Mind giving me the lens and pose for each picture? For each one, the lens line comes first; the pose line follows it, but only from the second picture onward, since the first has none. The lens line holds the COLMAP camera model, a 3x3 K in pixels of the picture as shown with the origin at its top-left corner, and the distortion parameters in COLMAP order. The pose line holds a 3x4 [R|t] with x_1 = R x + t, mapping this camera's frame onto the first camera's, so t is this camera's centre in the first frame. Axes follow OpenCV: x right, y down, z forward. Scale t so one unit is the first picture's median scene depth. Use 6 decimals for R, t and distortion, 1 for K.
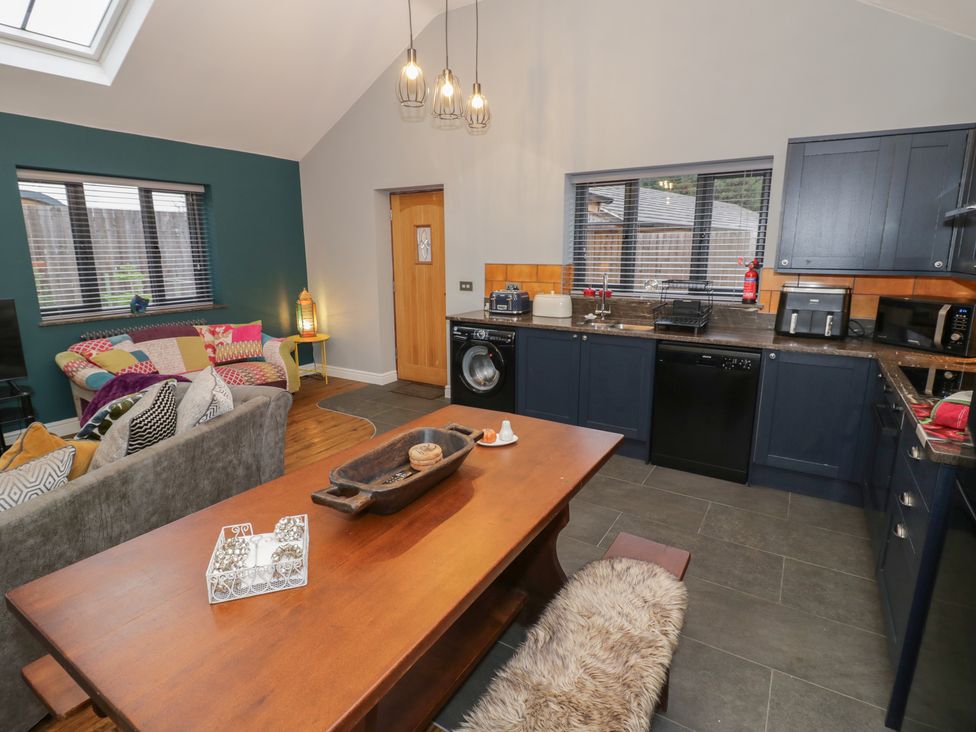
lens RADIAL K [[510.6, 0, 491.0], [0, 510.6, 357.4], [0, 0, 1]] dist [-0.002561, -0.012298]
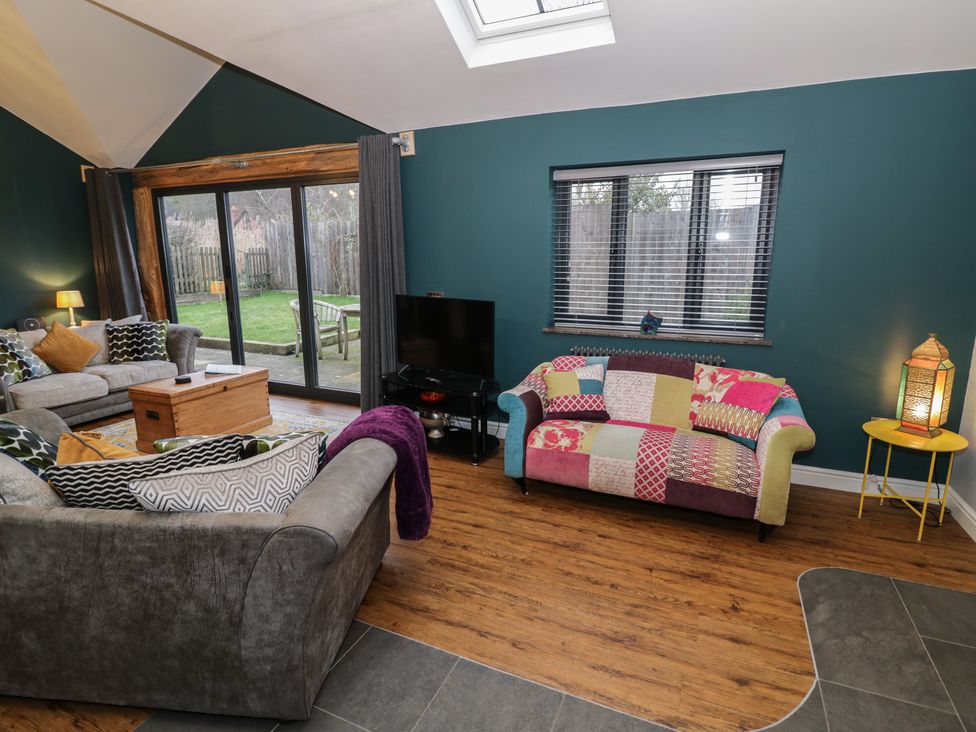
lens RADIAL K [[510.6, 0, 490.9], [0, 510.6, 356.1], [0, 0, 1]] dist [-0.002561, -0.012298]
pose [[0.127603, 0.192868, -0.972892, 0.057815], [-0.200423, 0.965689, 0.165153, -0.135059], [0.971364, 0.173916, 0.161880, 0.632937]]
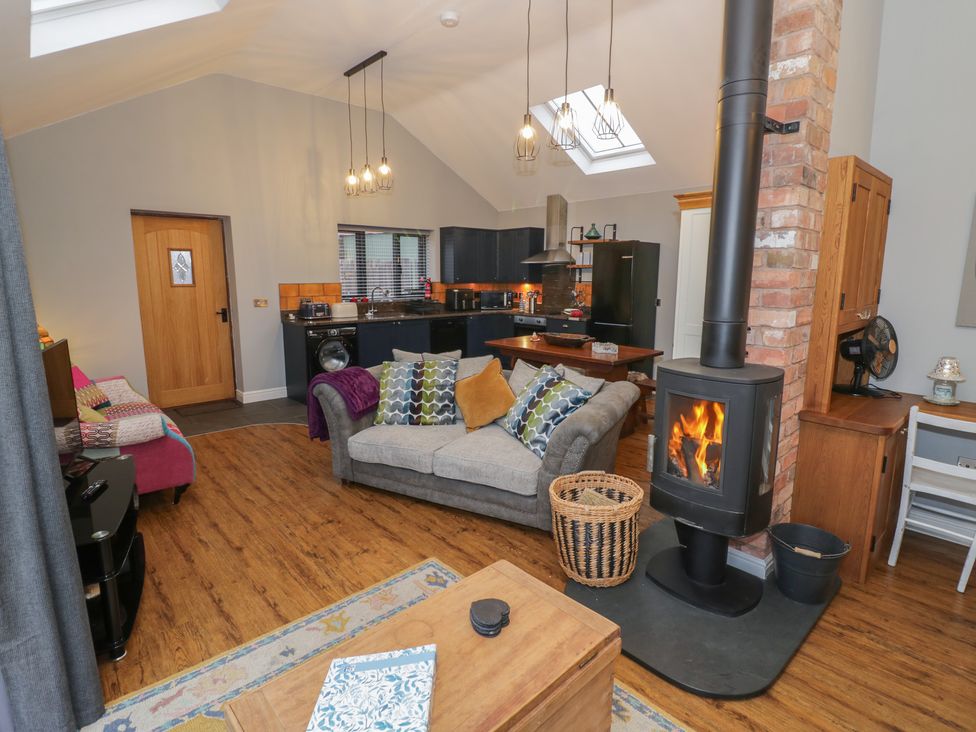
lens RADIAL K [[510.6, 0, 492.7], [0, 510.6, 364.7], [0, 0, 1]] dist [-0.002561, -0.012298]
pose [[0.276500, -0.171979, 0.945500, -1.106438], [0.195006, 0.973430, 0.120032, -0.037844], [-0.941021, 0.151189, 0.302690, 0.153839]]
